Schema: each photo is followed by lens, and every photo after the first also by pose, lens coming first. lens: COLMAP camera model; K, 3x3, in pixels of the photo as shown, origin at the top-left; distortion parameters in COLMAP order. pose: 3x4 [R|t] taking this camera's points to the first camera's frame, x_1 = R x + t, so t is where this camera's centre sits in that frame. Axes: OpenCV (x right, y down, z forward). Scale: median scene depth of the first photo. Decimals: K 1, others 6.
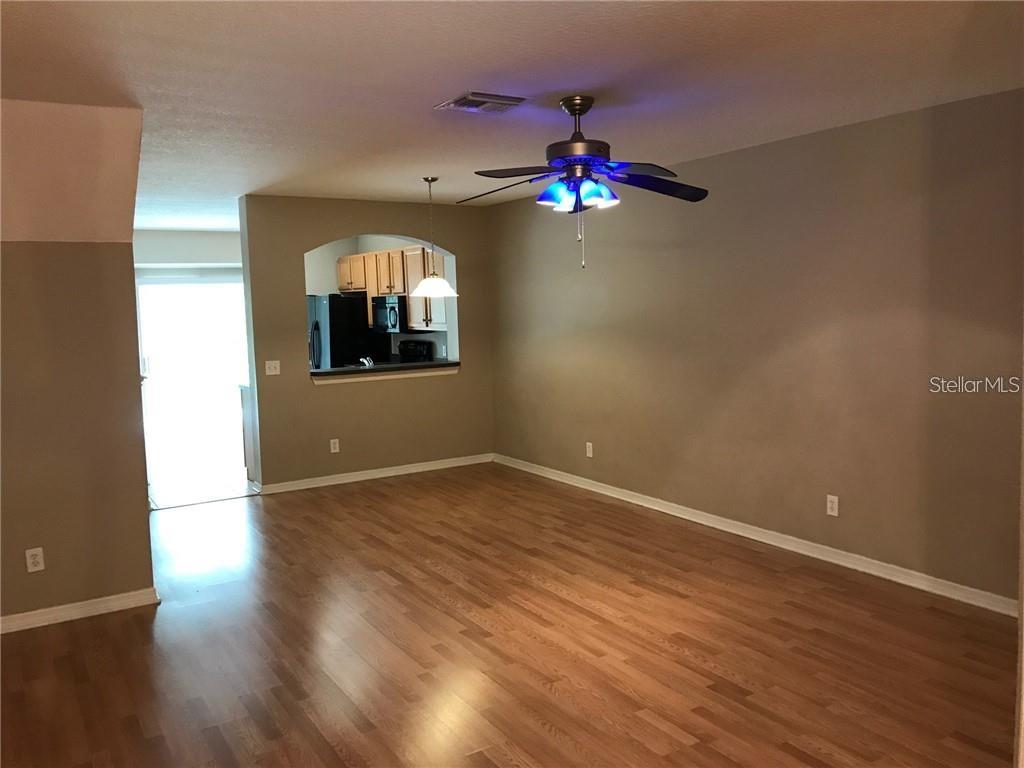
lens RADIAL K [[850.4, 0, 512.0], [0, 850.4, 384.0], [0, 0, 1]] dist [-0.001187, -0.002076]
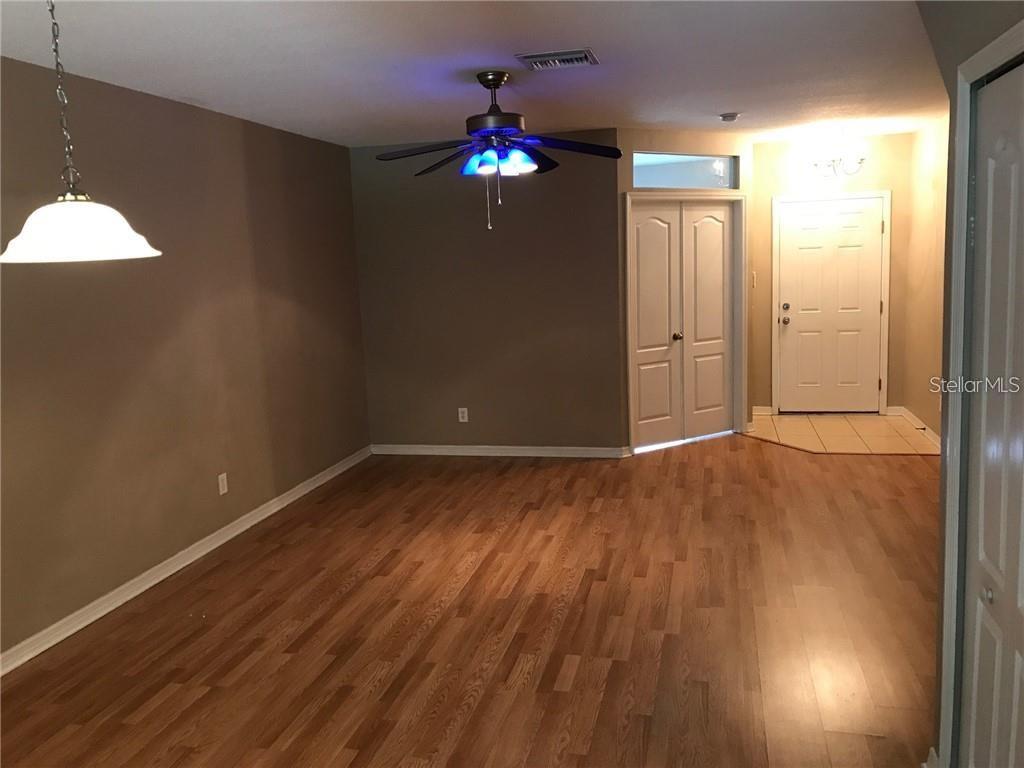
lens RADIAL K [[850.4, 0, 512.0], [0, 850.4, 384.0], [0, 0, 1]] dist [-0.001187, -0.002076]
pose [[-0.713139, -0.047769, 0.699393, -0.602070], [0.130526, 0.971181, 0.199424, -0.136321], [-0.688764, 0.233506, -0.686353, 1.516277]]
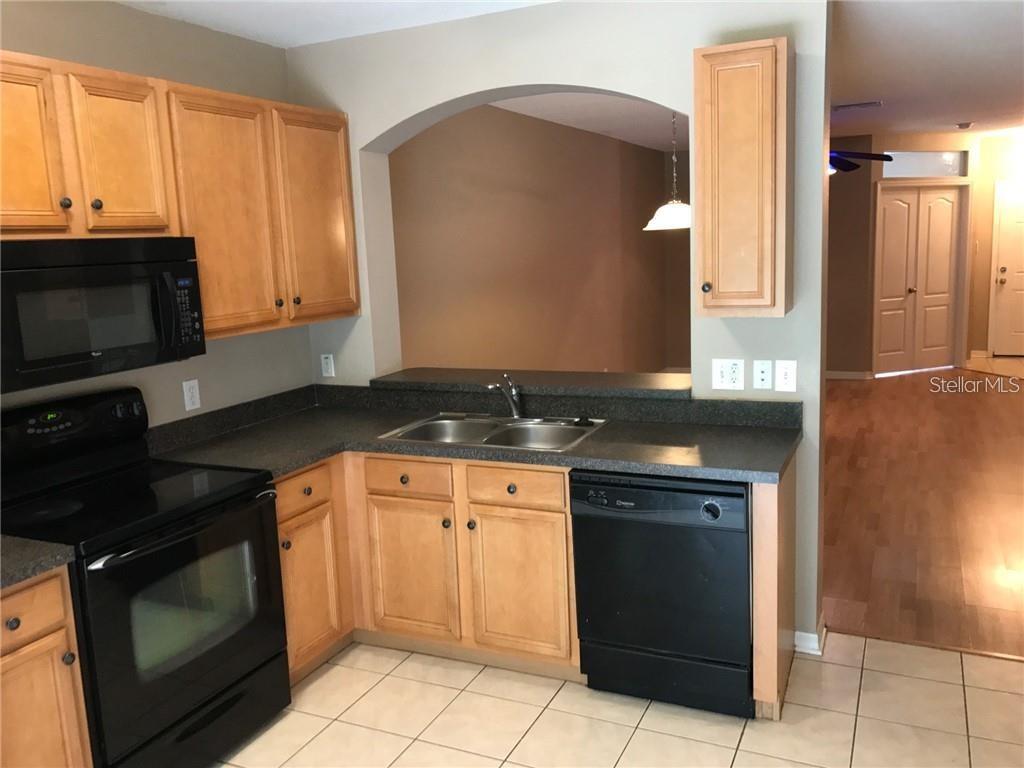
lens RADIAL K [[850.4, 0, 512.0], [0, 850.4, 384.0], [0, 0, 1]] dist [-0.001187, -0.002076]
pose [[-0.553340, -0.084712, 0.828637, -0.897295], [0.144202, 0.970052, 0.195463, -0.189099], [-0.820378, 0.227649, -0.524553, 2.114013]]
